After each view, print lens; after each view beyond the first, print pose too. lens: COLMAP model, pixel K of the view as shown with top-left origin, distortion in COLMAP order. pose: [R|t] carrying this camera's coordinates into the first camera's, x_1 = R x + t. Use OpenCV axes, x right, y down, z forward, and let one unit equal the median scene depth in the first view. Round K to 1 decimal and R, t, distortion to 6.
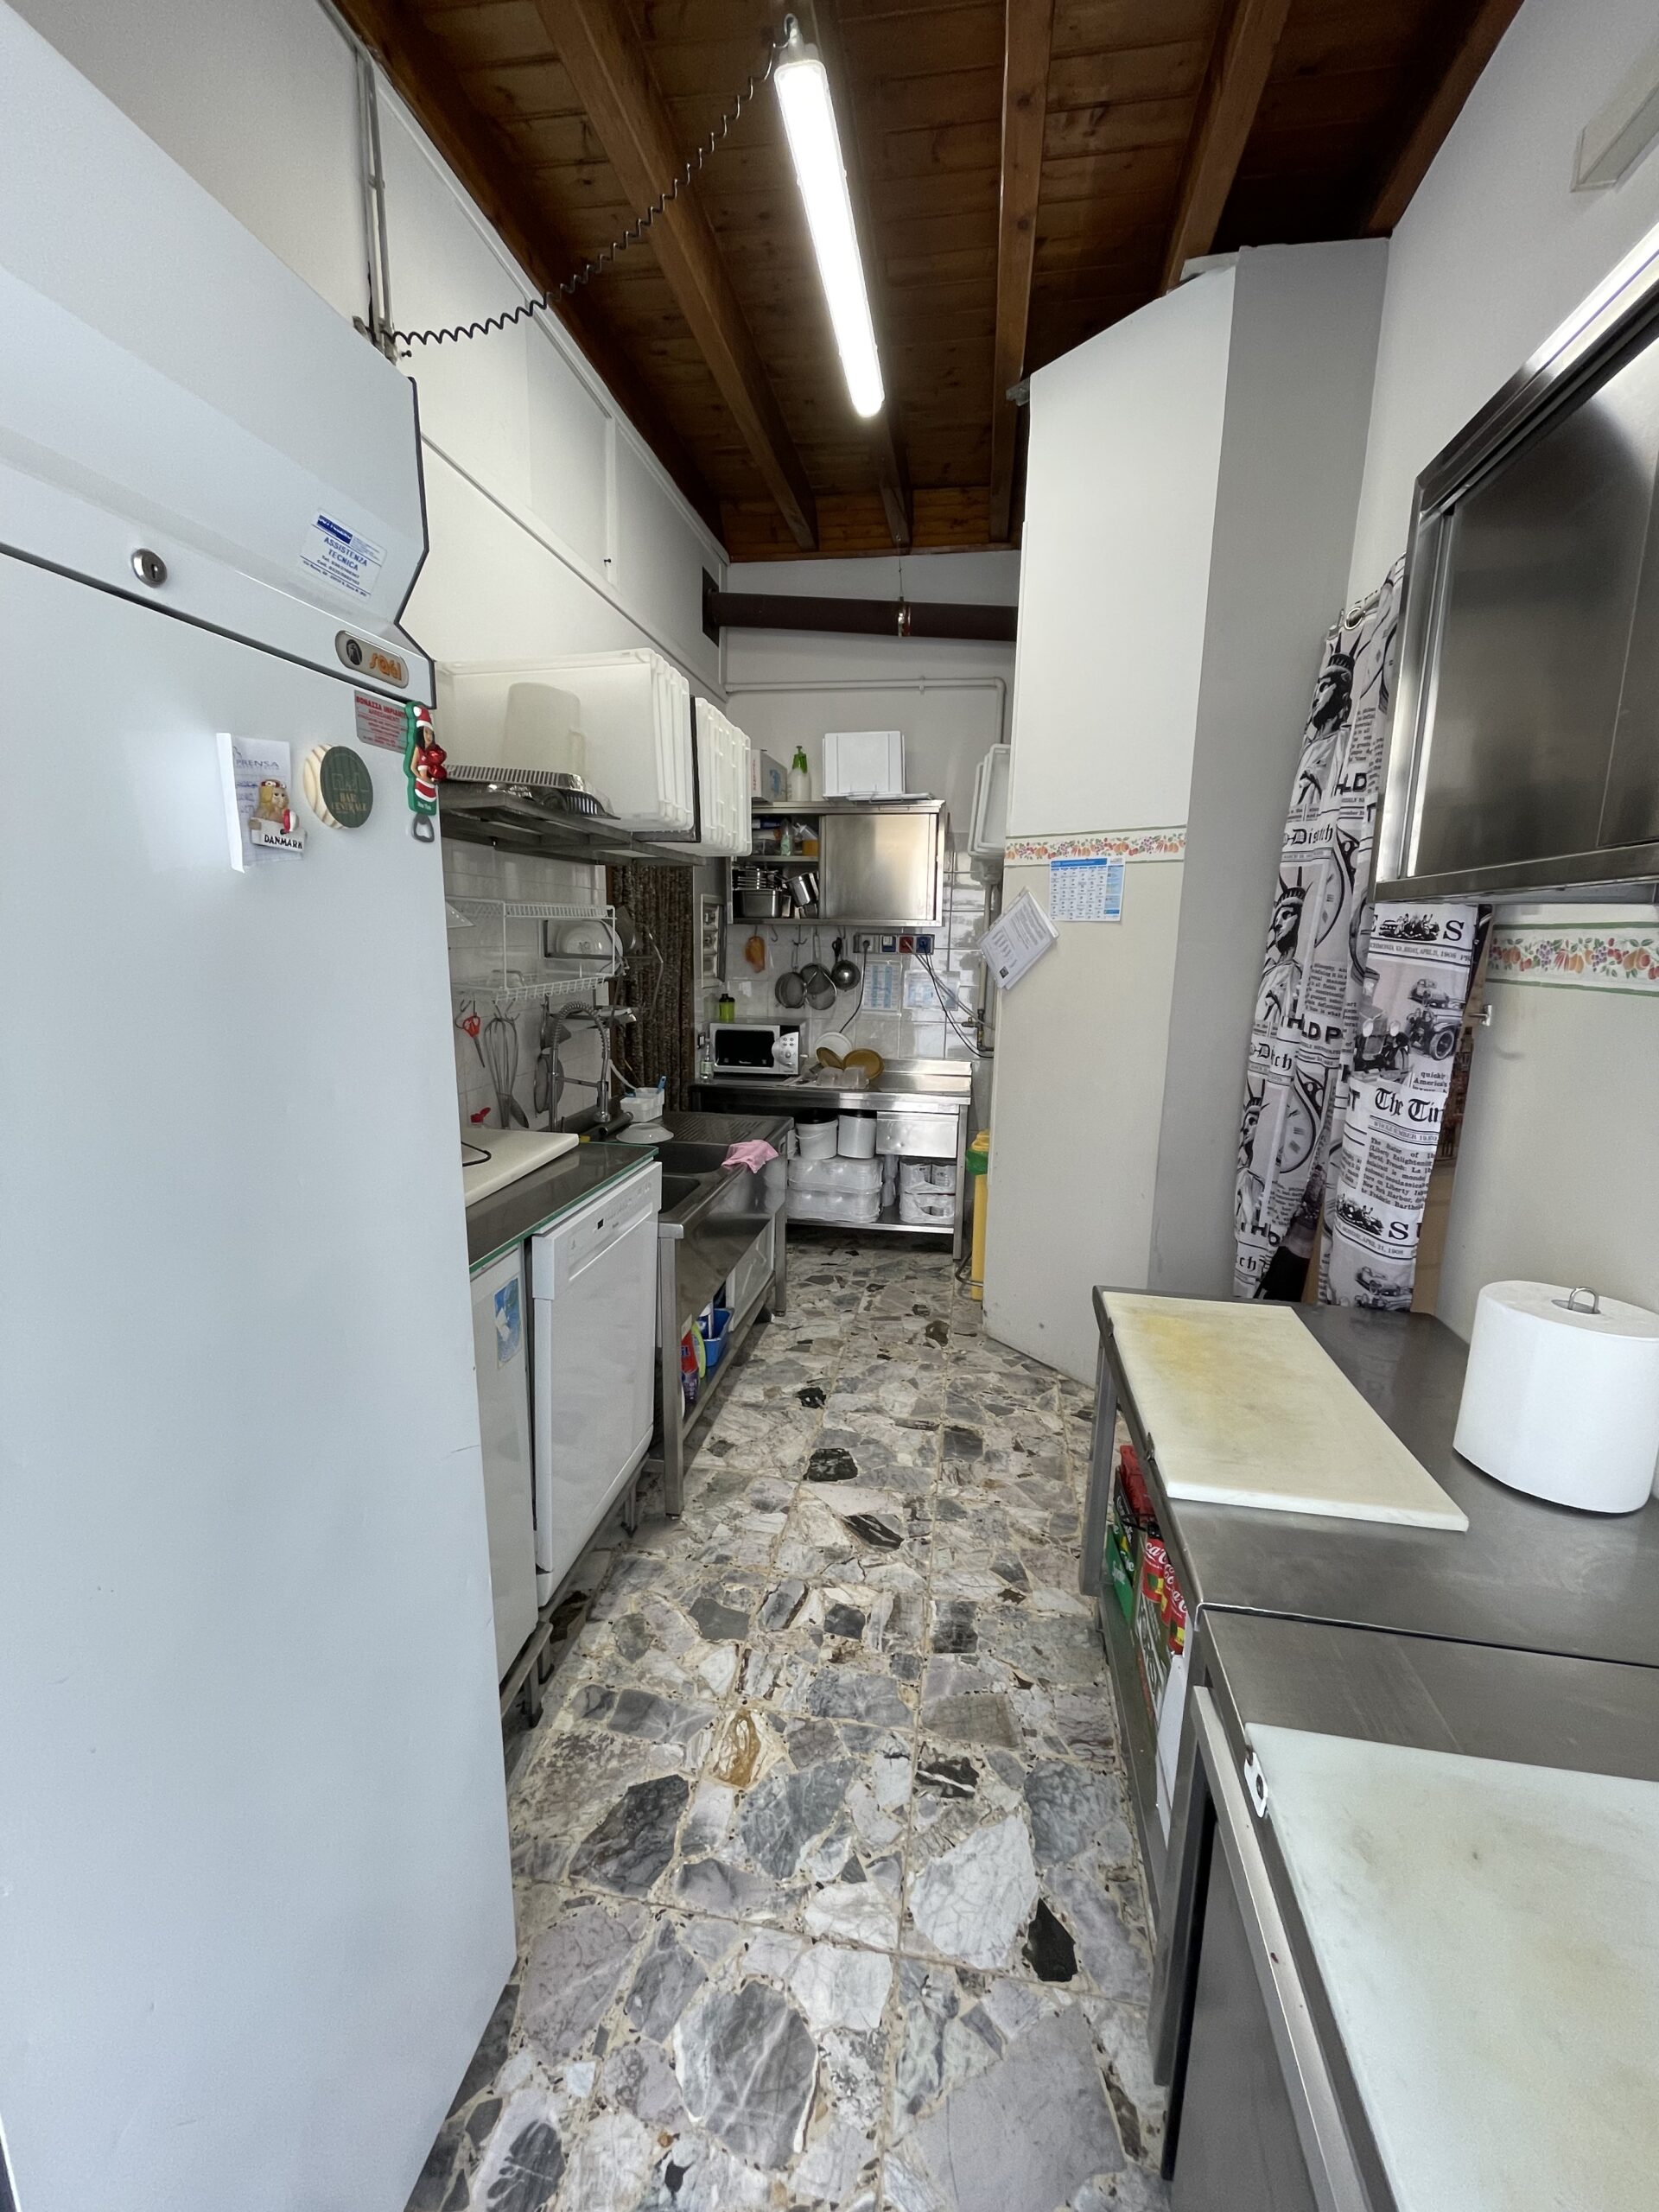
lens RADIAL K [[890.0, 0, 830.1], [0, 890.0, 1104.5], [0, 0, 1]] dist [-0.005651, 0.001167]
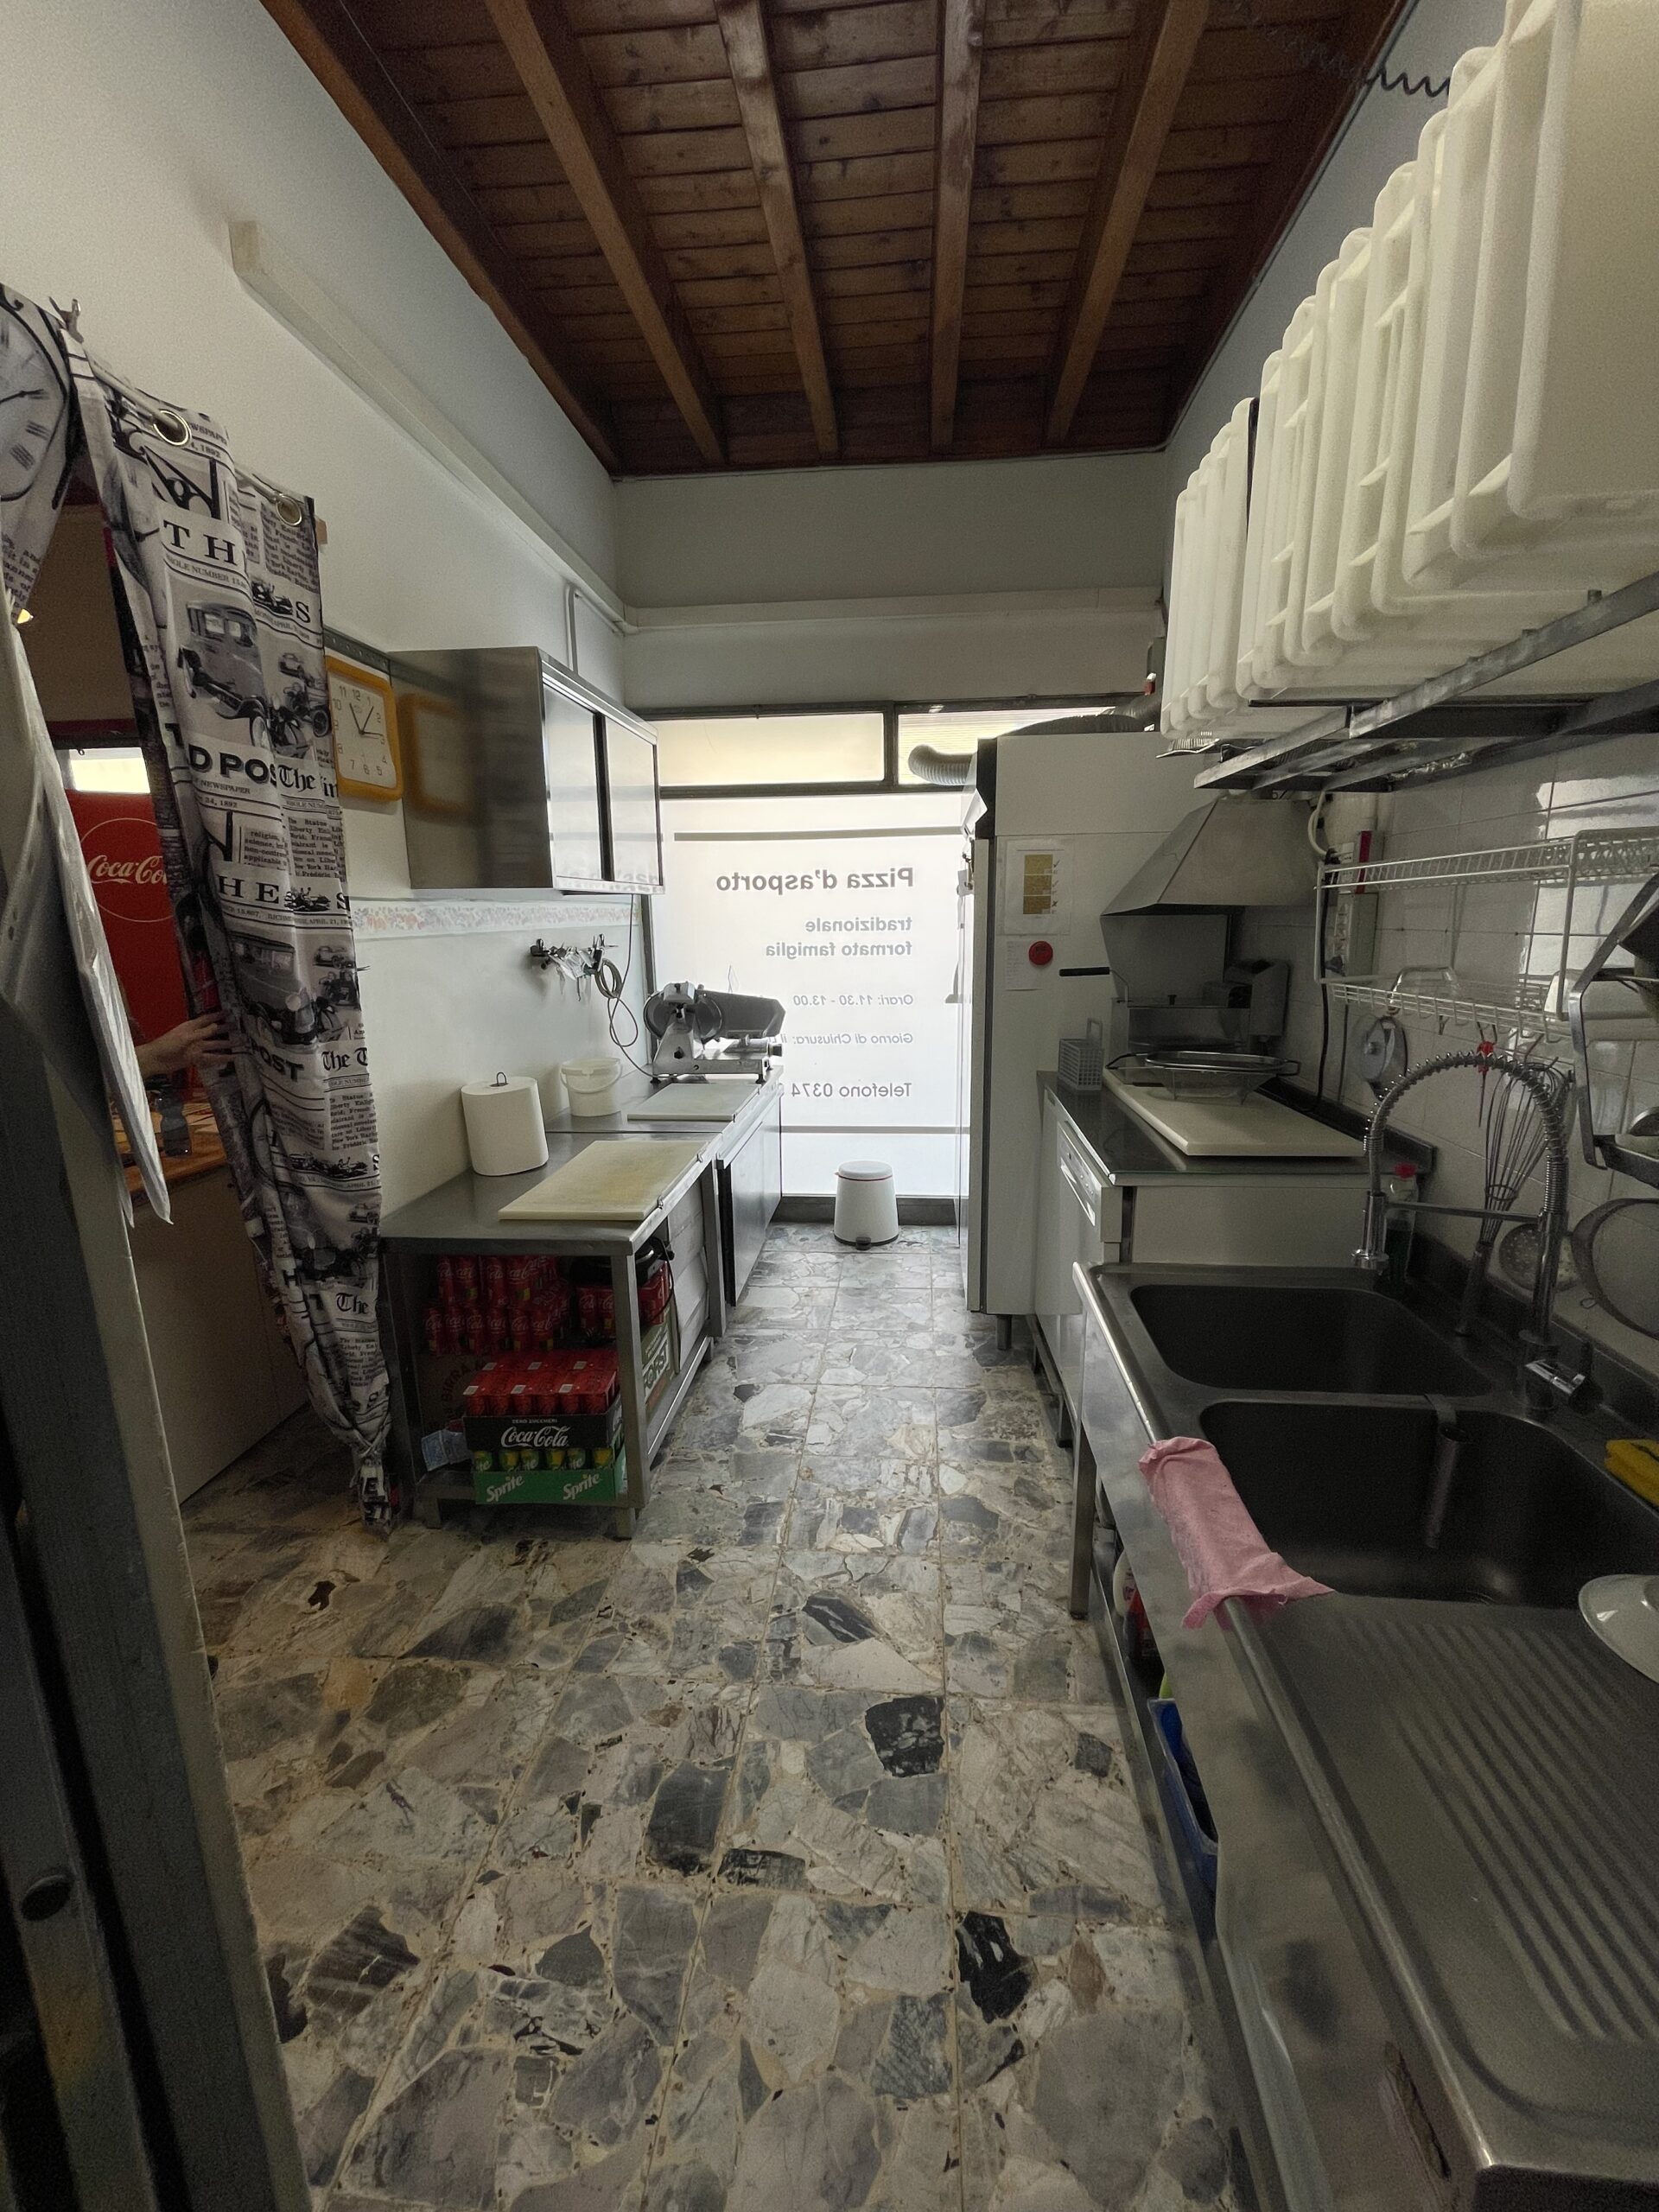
lens RADIAL K [[890.0, 0, 832.3], [0, 890.0, 1094.9], [0, 0, 1]] dist [-0.005651, 0.001167]
pose [[-0.997410, 0.006855, -0.071592, 0.107284], [-0.021169, 0.923363, 0.383344, -0.292439], [0.068733, 0.383867, -0.920827, 1.535943]]
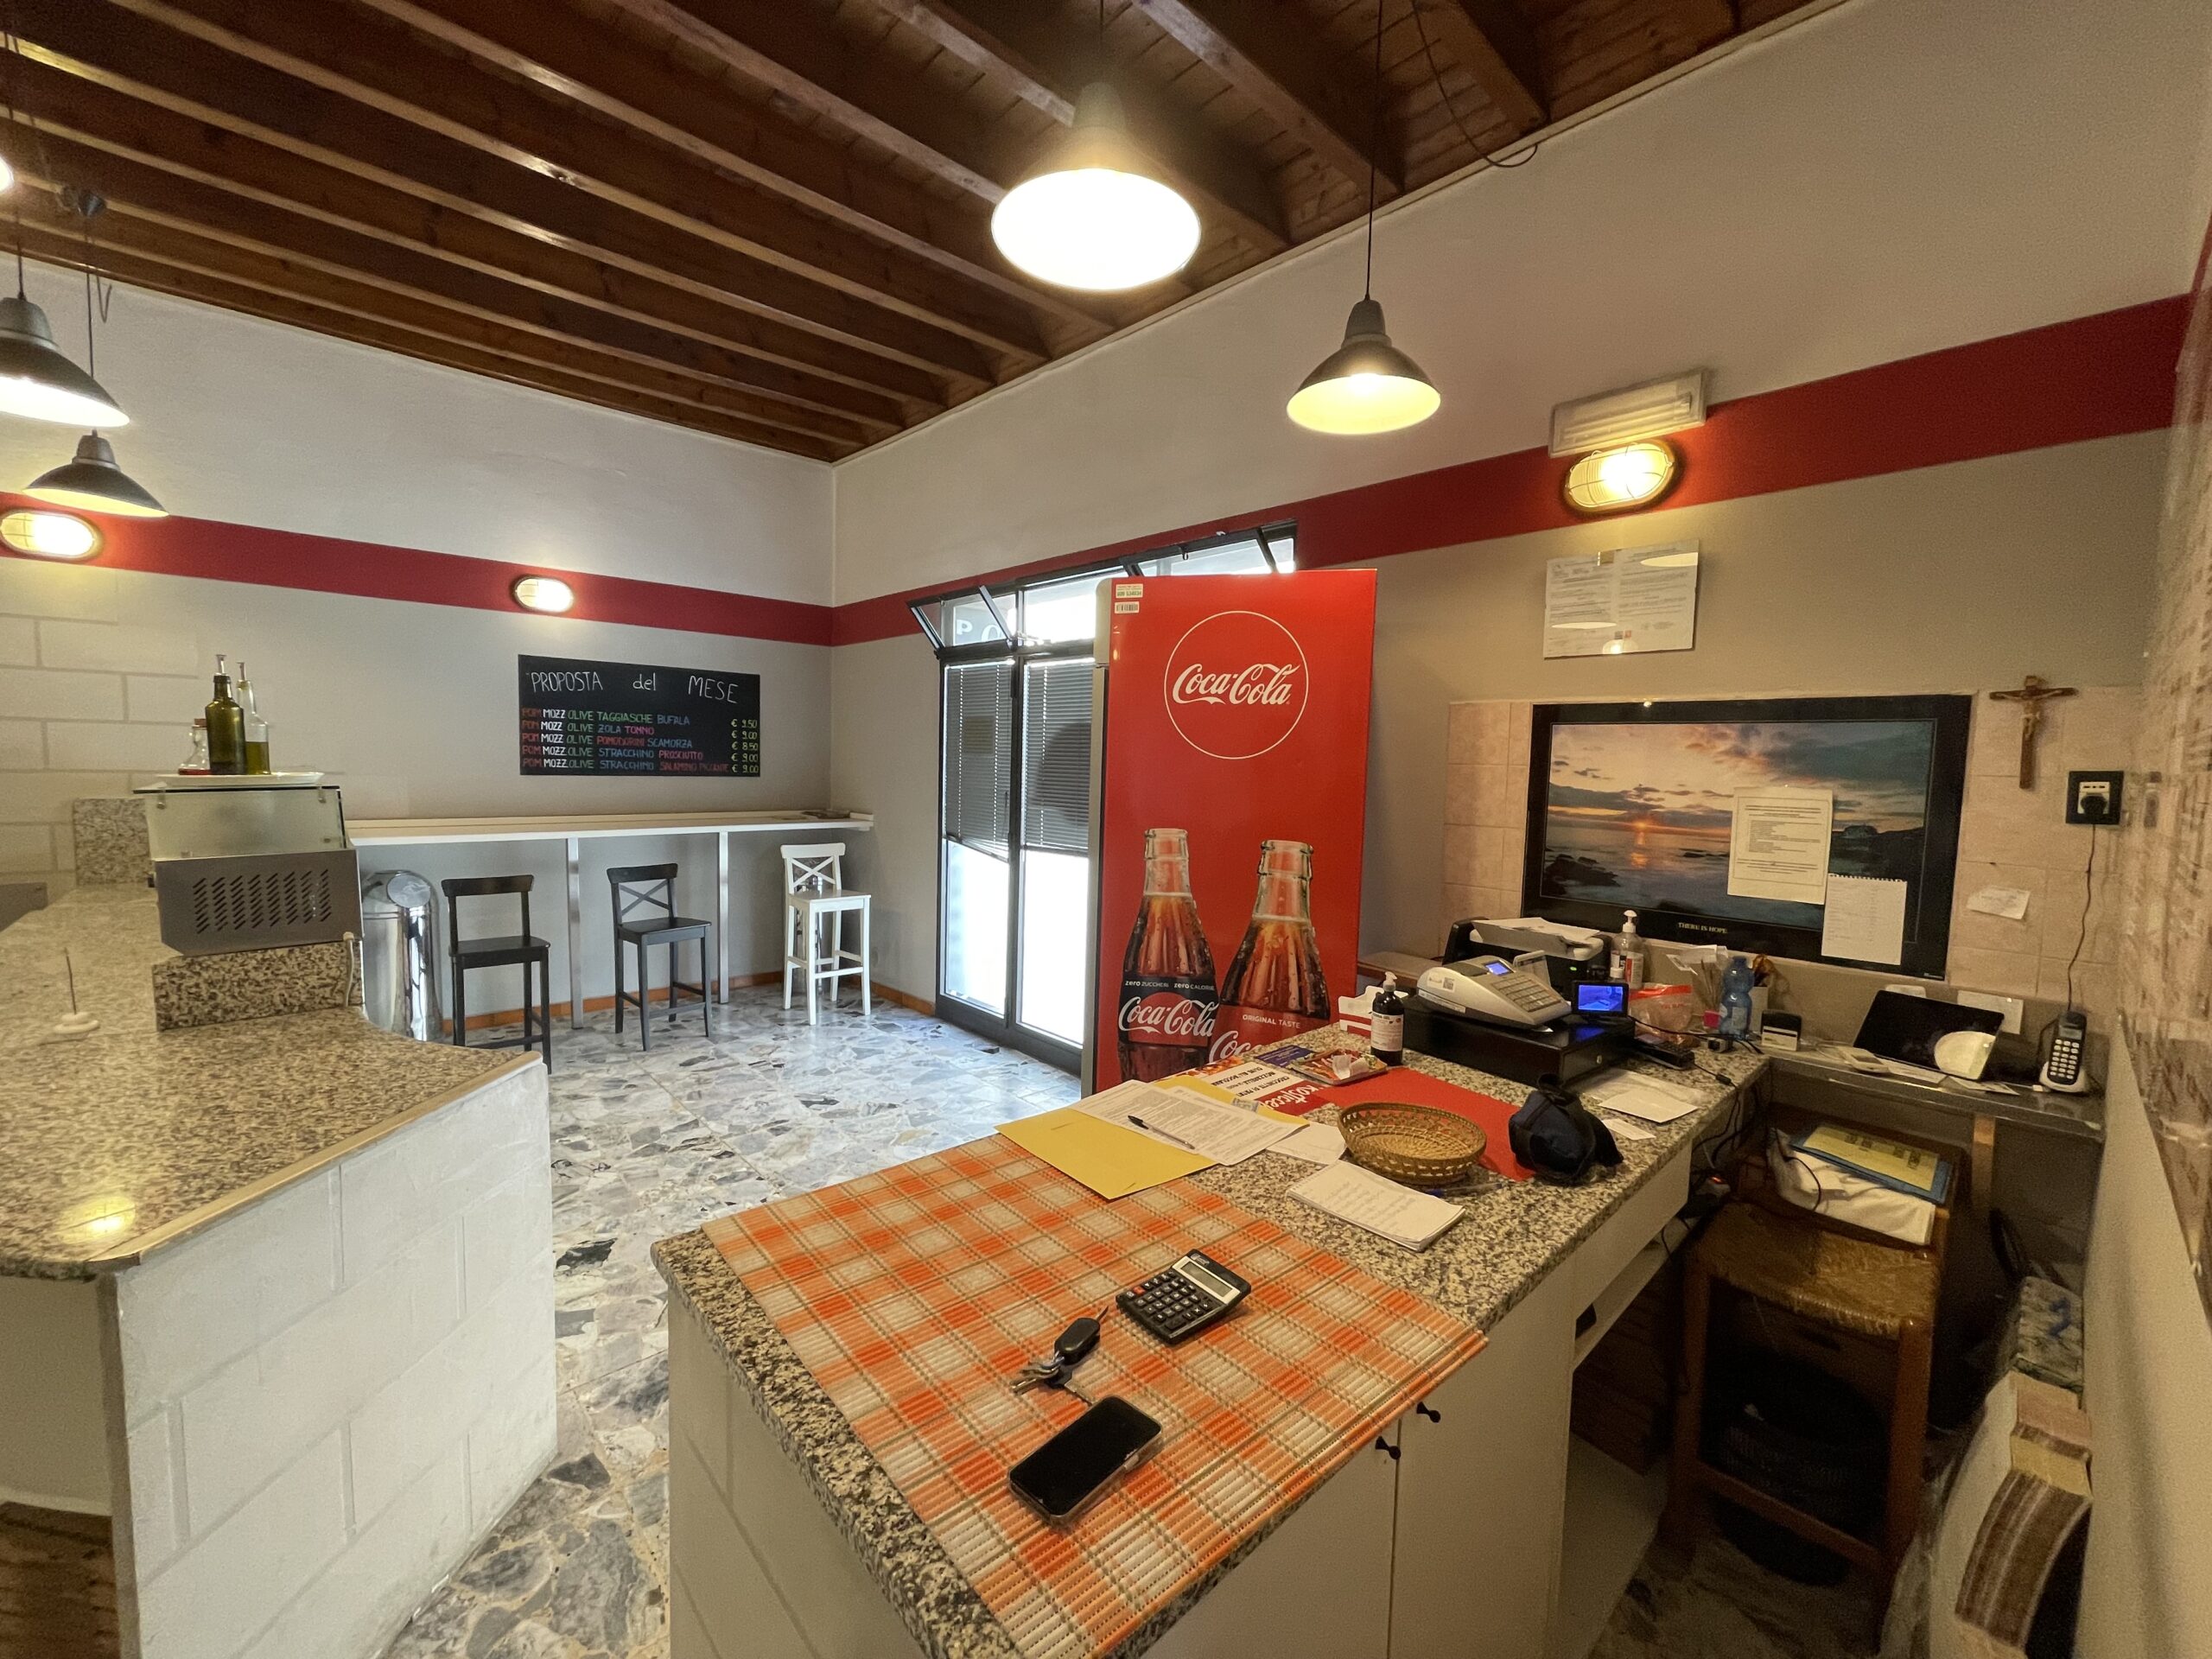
lens RADIAL K [[890.0, 0, 1100.2], [0, 890.0, 824.6], [0, 0, 1]] dist [-0.005651, 0.001167]
pose [[-0.791358, -0.084485, 0.605487, 0.626629], [0.075617, 0.969274, 0.234075, -0.148305], [-0.606658, 0.231022, -0.760654, 0.869818]]
